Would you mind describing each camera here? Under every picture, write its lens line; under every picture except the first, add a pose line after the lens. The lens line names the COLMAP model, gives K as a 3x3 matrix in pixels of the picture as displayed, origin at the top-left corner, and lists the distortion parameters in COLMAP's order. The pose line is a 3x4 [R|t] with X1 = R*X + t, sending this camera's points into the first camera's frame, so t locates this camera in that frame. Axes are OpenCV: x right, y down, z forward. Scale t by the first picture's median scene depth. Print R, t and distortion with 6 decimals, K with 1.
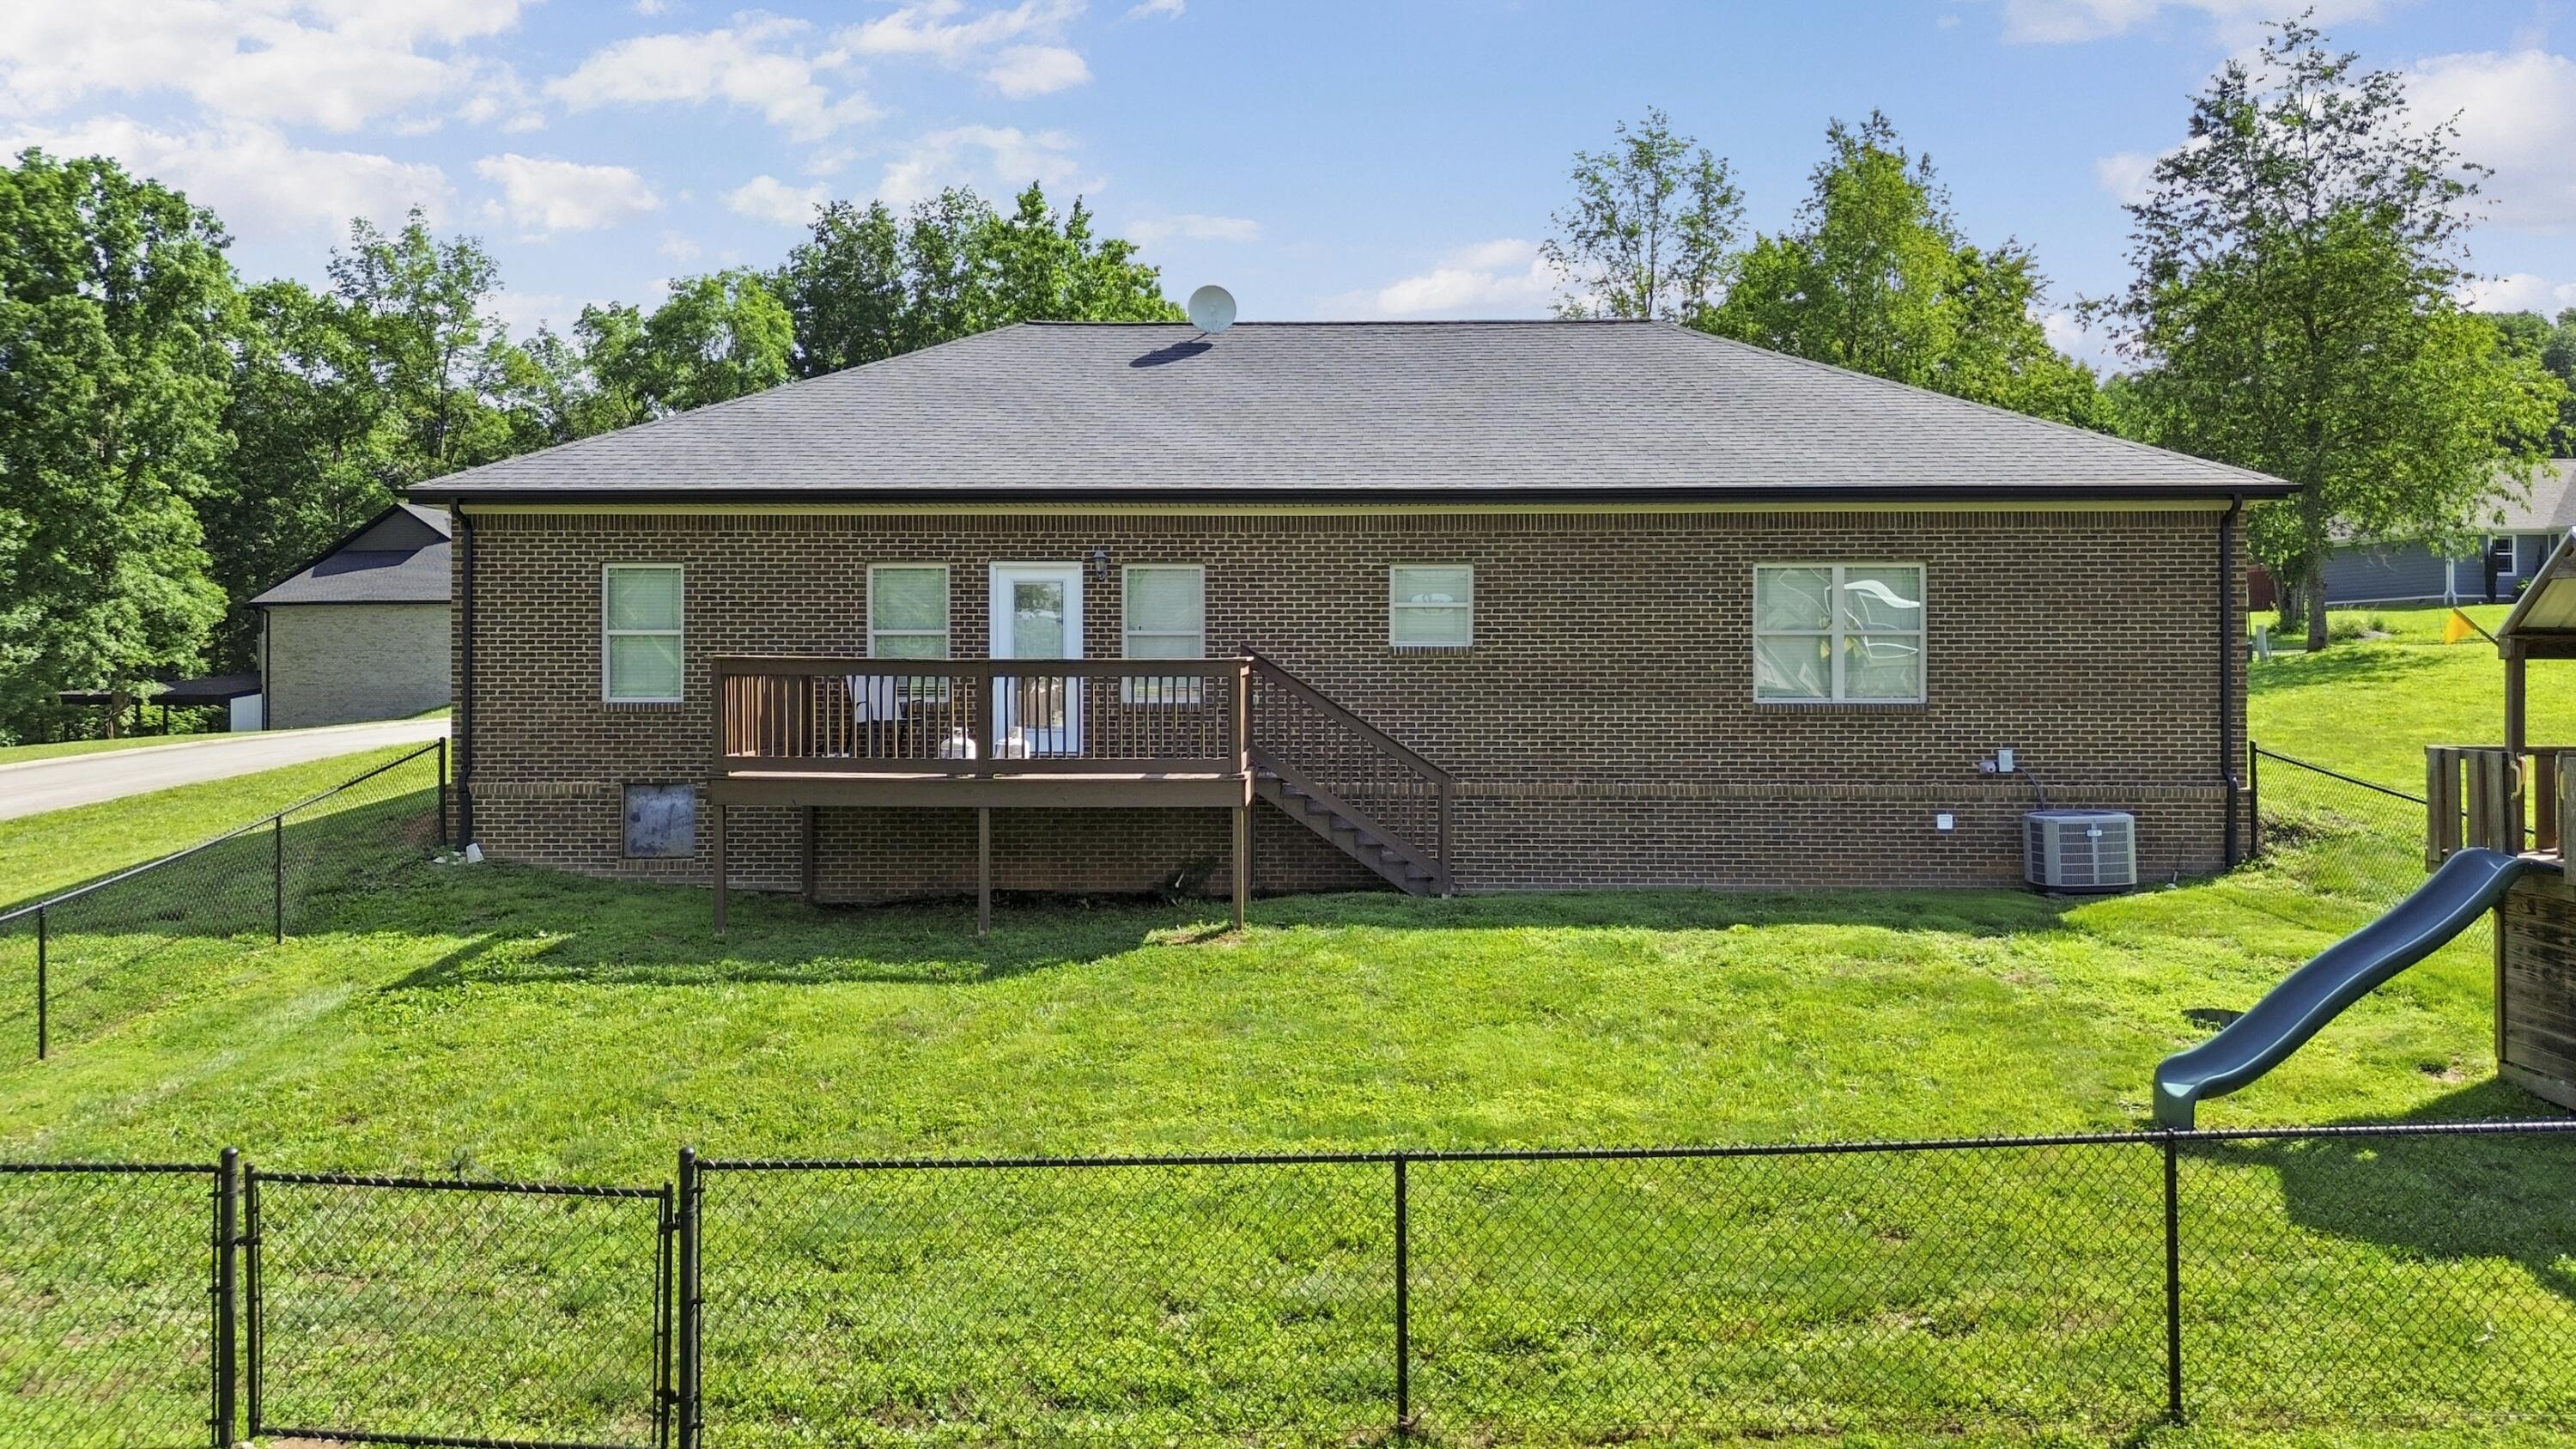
lens RADIAL K [[1836.5, 0, 1275.8], [0, 1836.5, 723.5], [0, 0, 1]] dist [0.061582, -0.067692]
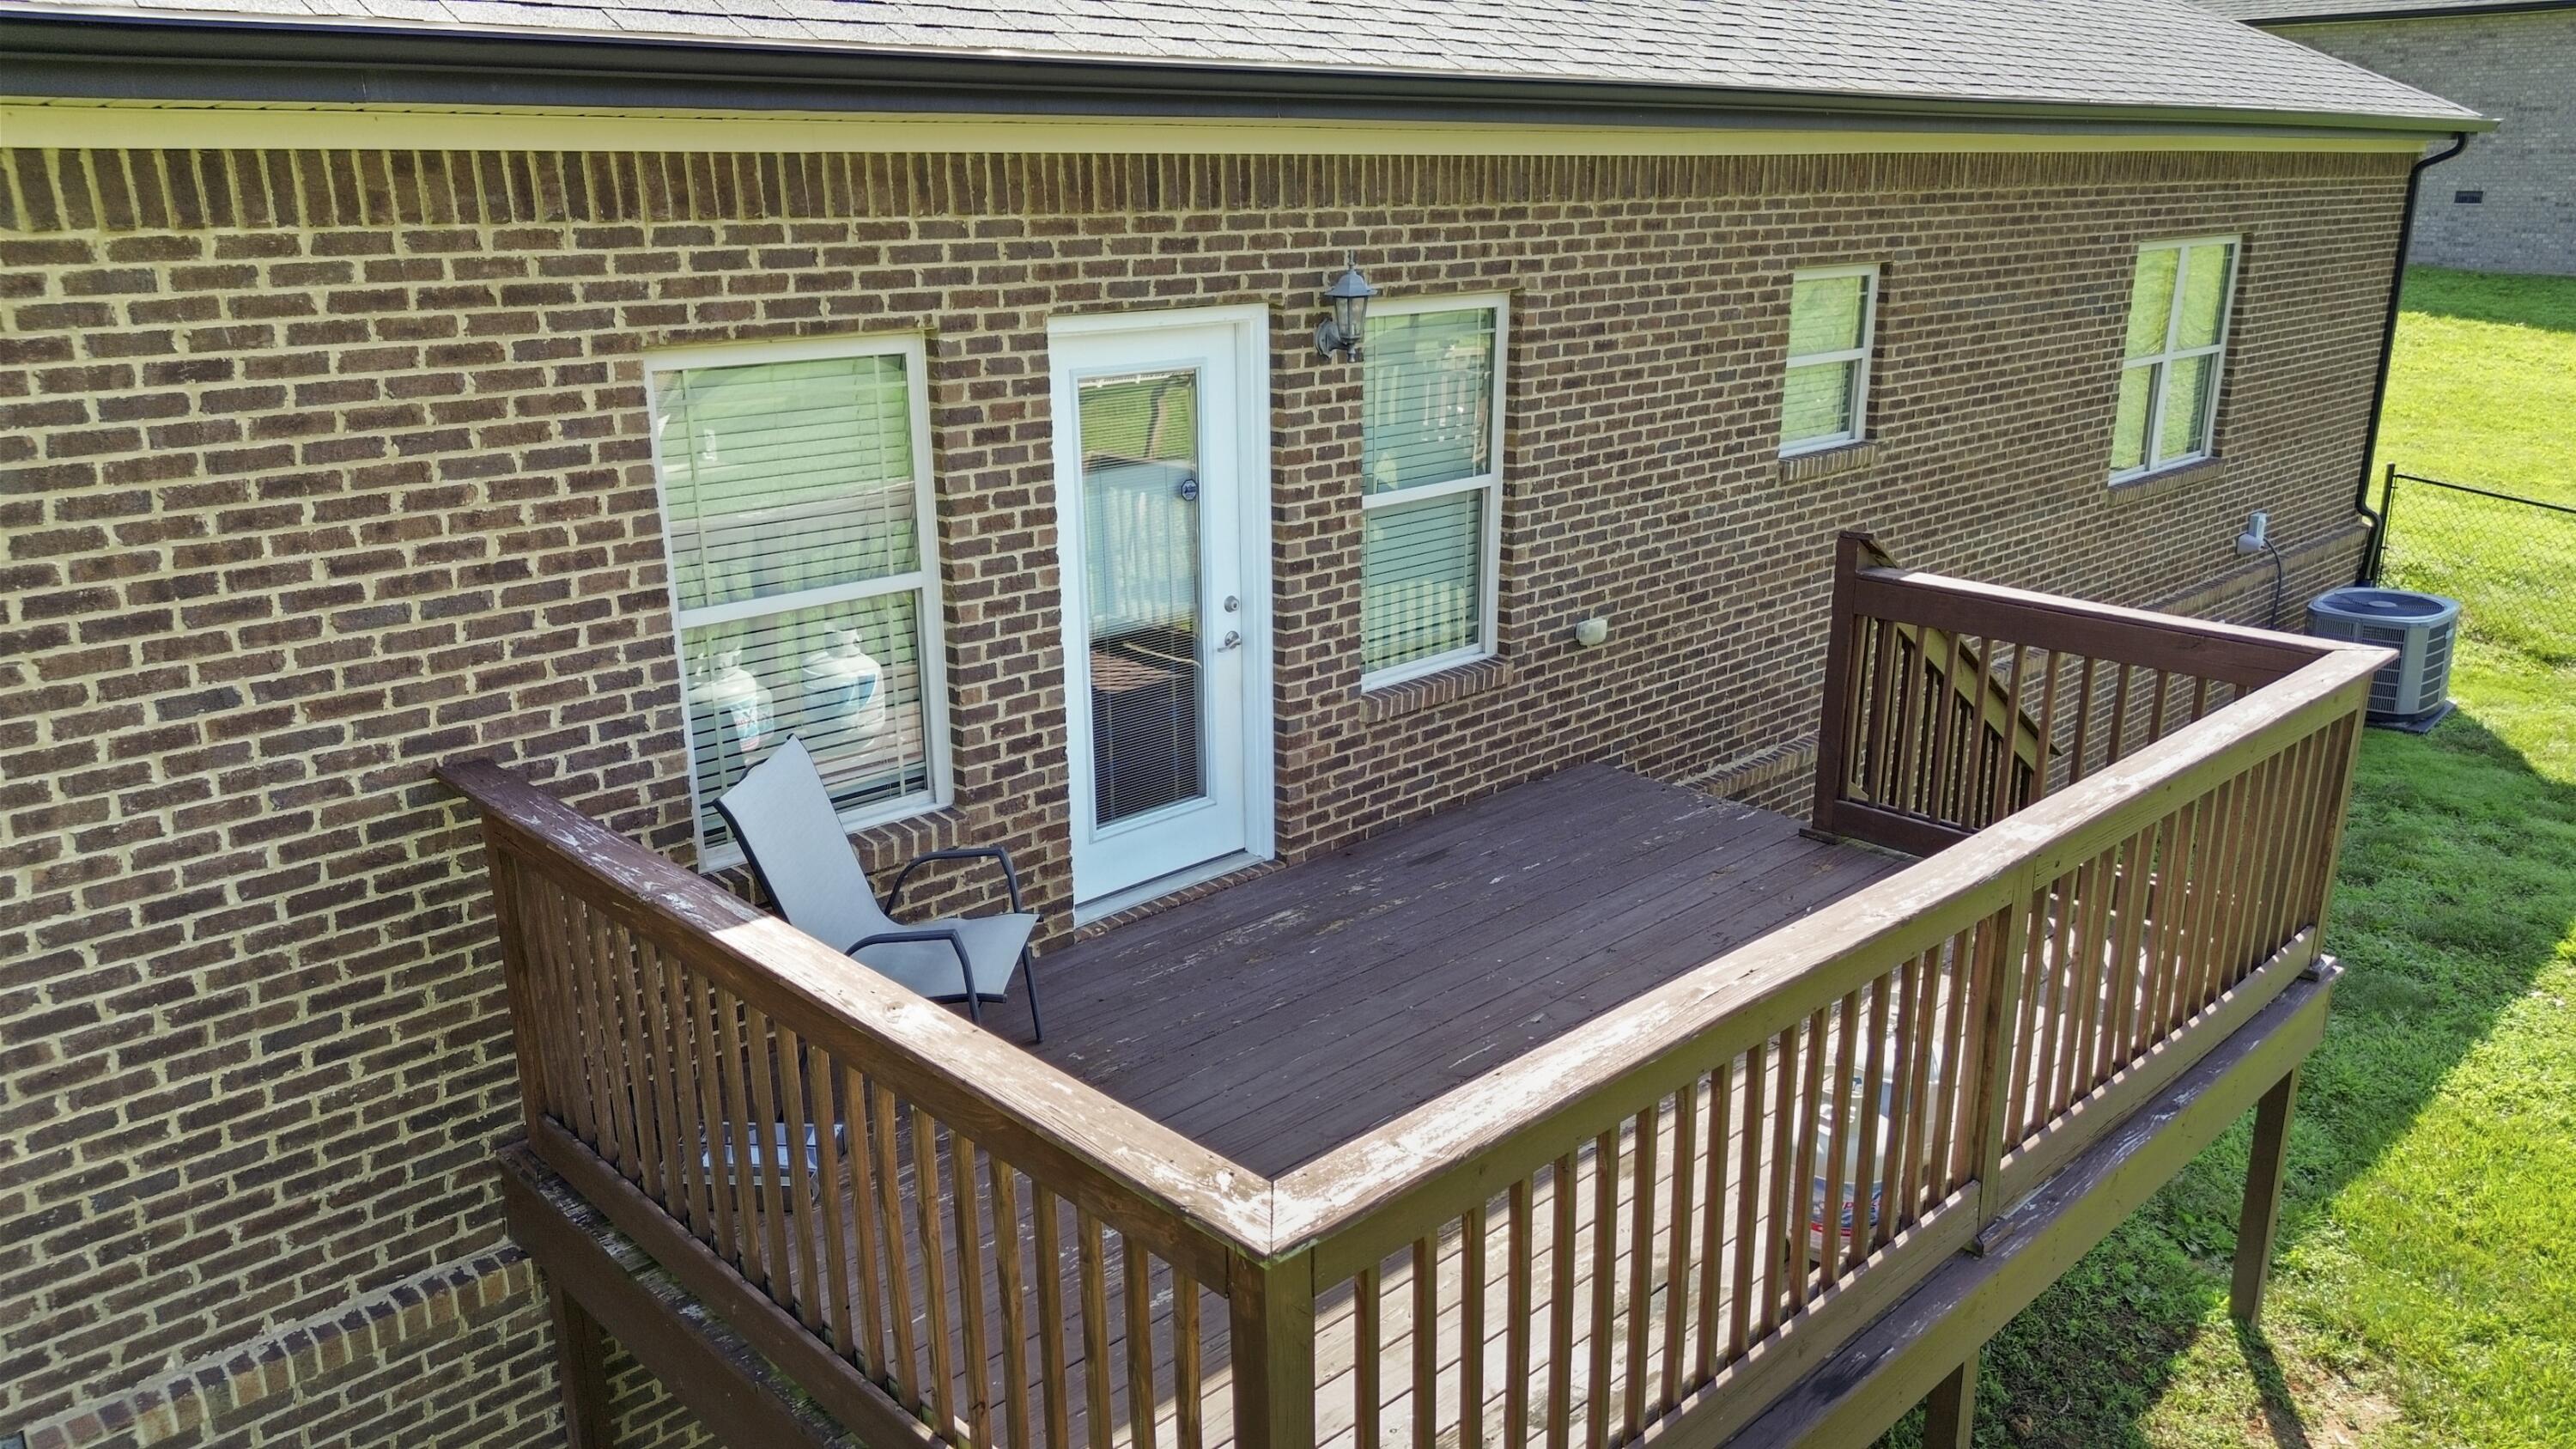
lens RADIAL K [[1836.5, 0, 1308.4], [0, 1836.5, 744.9], [0, 0, 1]] dist [0.061582, -0.067692]
pose [[0.695801, -0.217562, 0.684491, -0.340593], [0.036296, 0.962452, 0.269015, -0.100131], [-0.717317, -0.162337, 0.677571, 0.759272]]
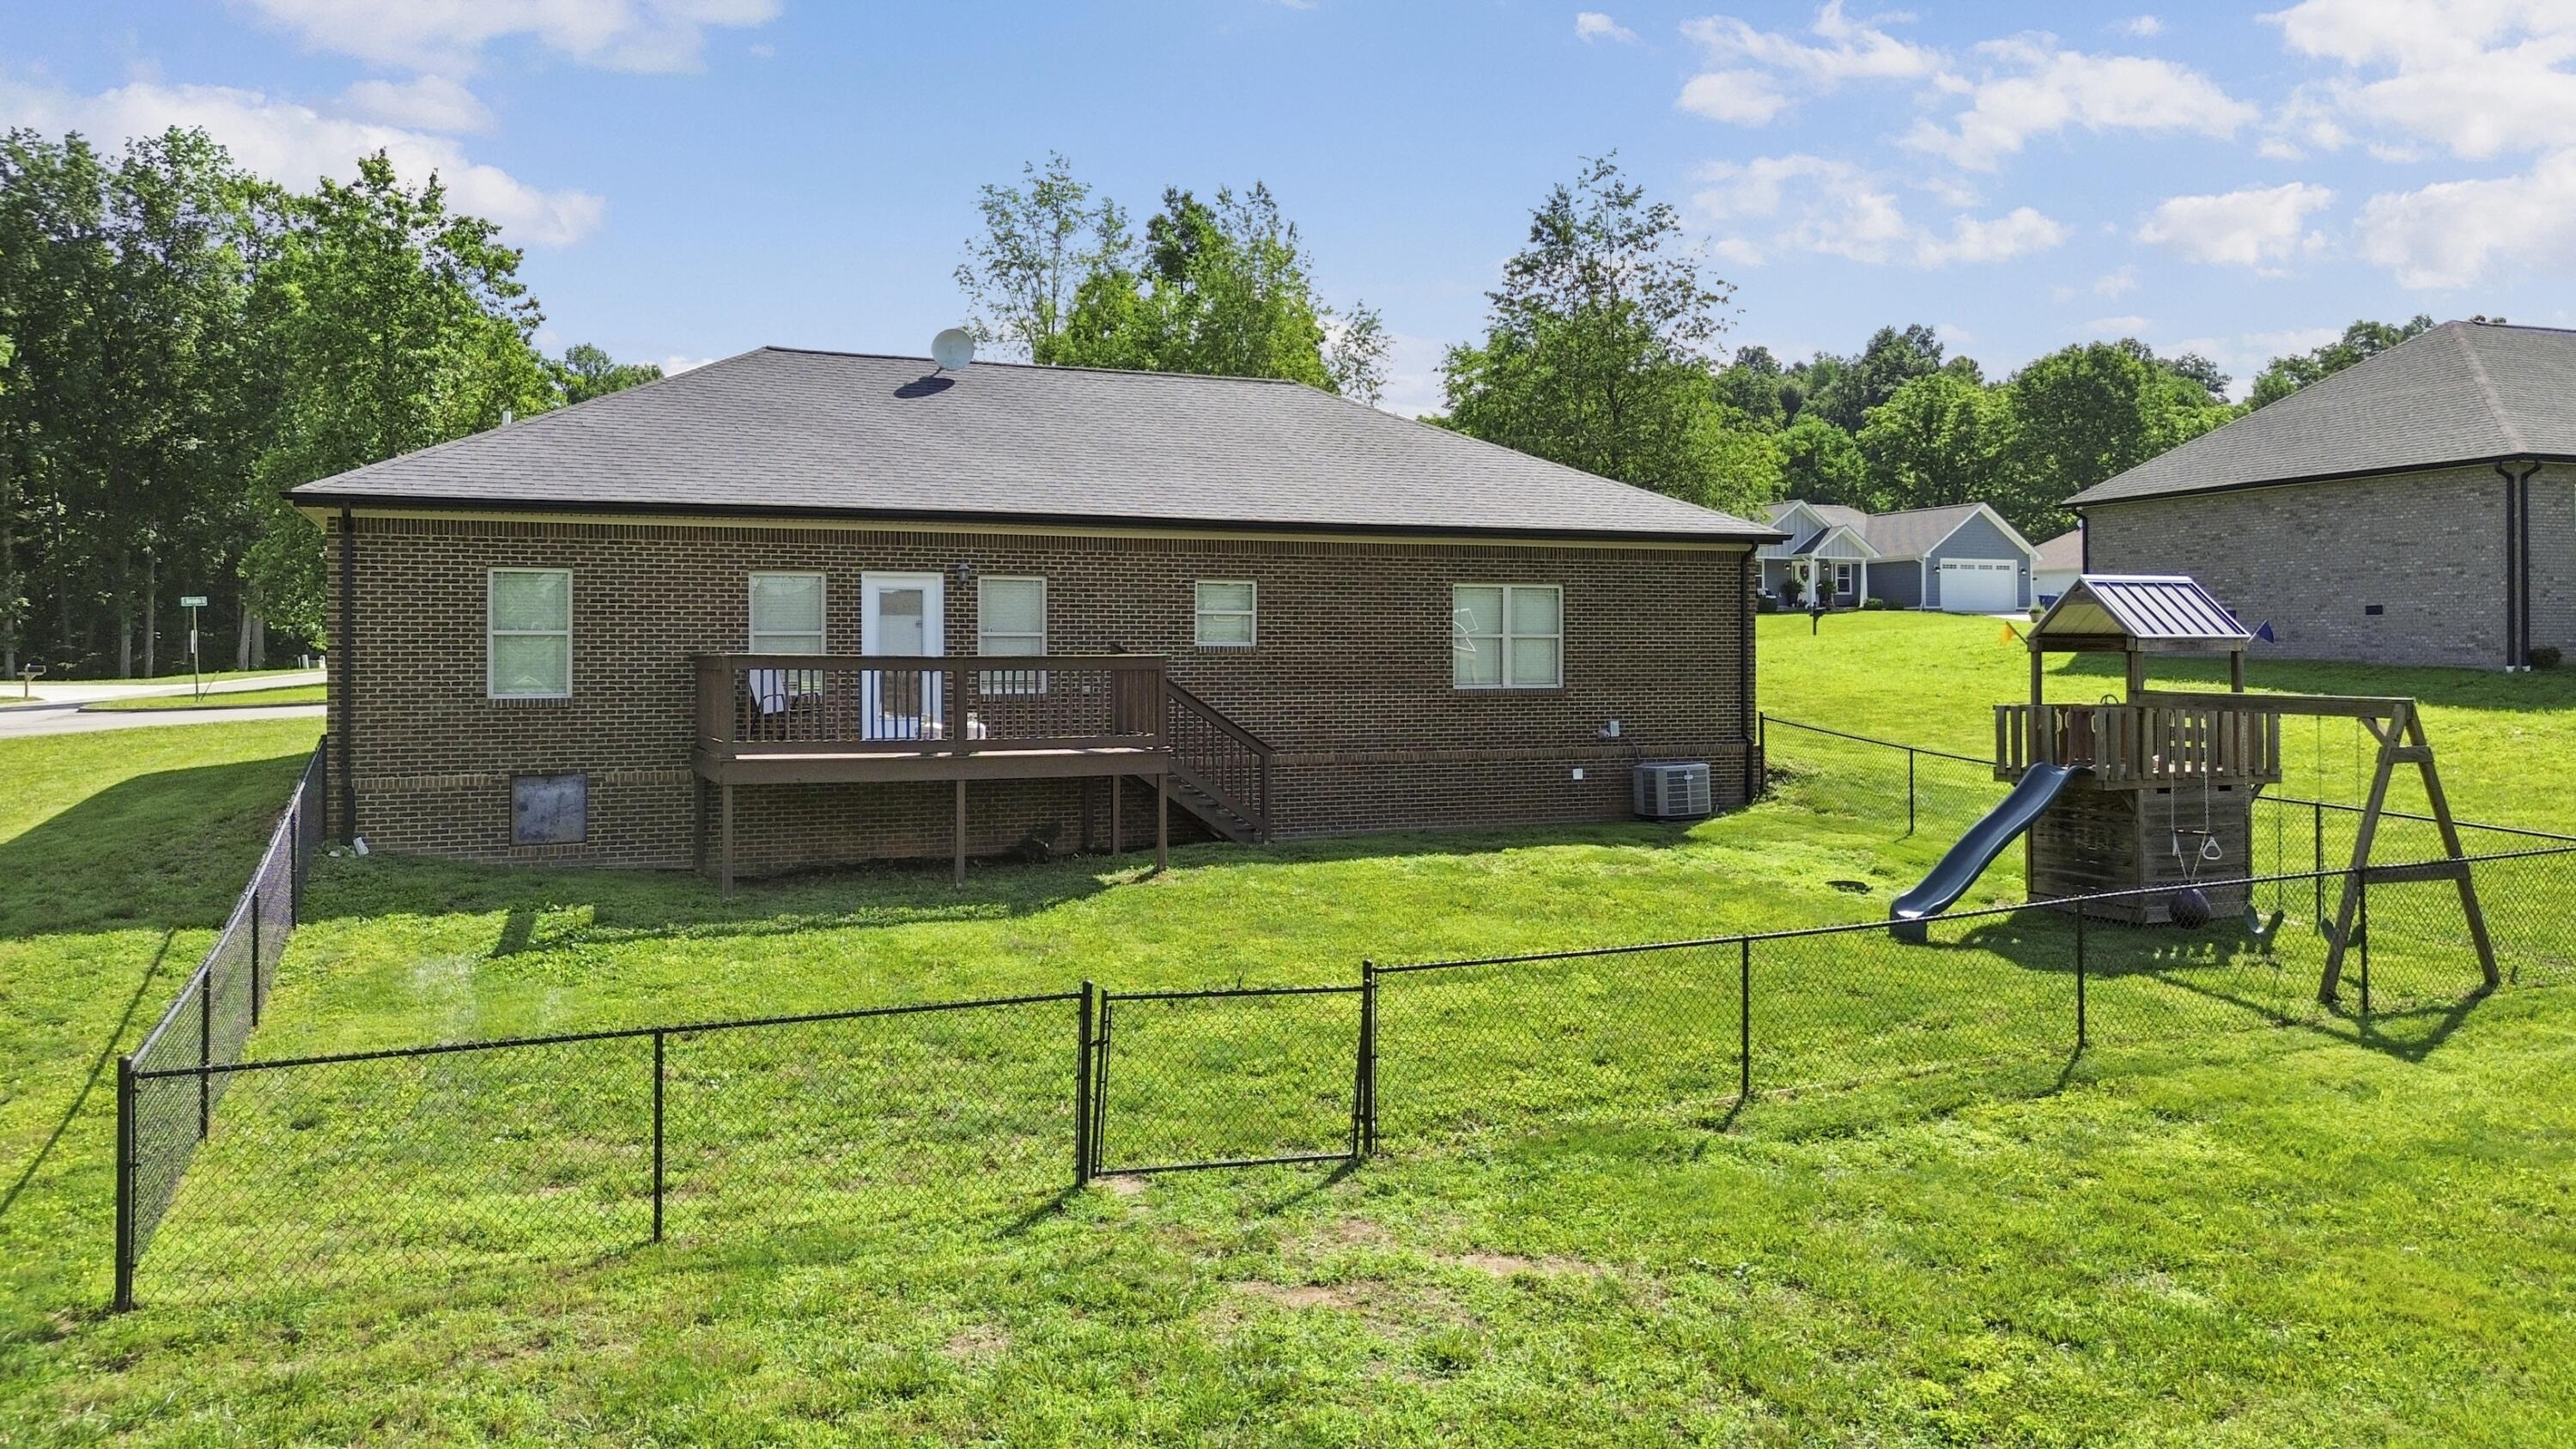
lens RADIAL K [[1836.5, 0, 1292.2], [0, 1836.5, 706.6], [0, 0, 1]] dist [0.061582, -0.067692]
pose [[0.913877, -0.013621, 0.405763, -0.376564], [0.017723, 0.999823, -0.006353, 0.008056], [-0.405605, 0.012997, 0.913956, -0.153823]]
